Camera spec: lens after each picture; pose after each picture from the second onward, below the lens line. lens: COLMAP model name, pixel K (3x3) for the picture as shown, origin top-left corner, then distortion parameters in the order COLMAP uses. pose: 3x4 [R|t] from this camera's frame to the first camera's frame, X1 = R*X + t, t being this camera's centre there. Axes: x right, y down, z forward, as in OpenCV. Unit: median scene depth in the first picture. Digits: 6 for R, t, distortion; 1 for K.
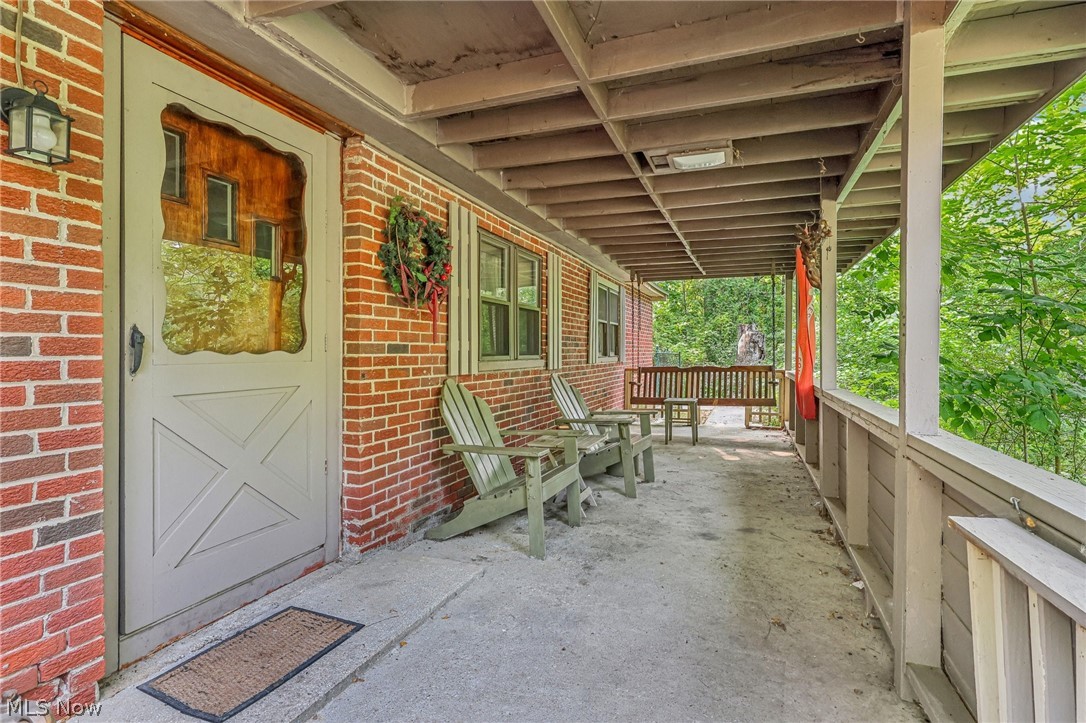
lens RADIAL K [[510.3, 0, 542.6], [0, 510.3, 357.3], [0, 0, 1]] dist [-0.004628, -0.000296]
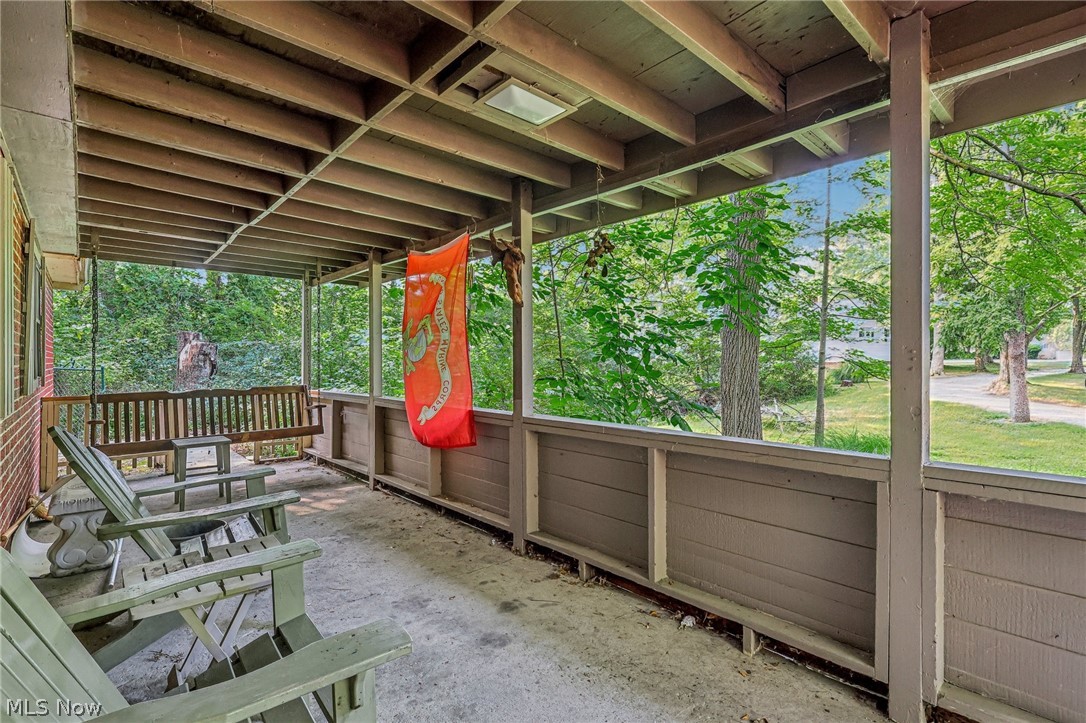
lens RADIAL K [[510.3, 0, 541.8], [0, 510.3, 356.6], [0, 0, 1]] dist [-0.004628, -0.000296]
pose [[0.457971, 0.019209, 0.888759, -0.258716], [0.003237, 0.999724, -0.023276, -0.022590], [-0.888961, 0.013536, 0.457783, 0.569786]]
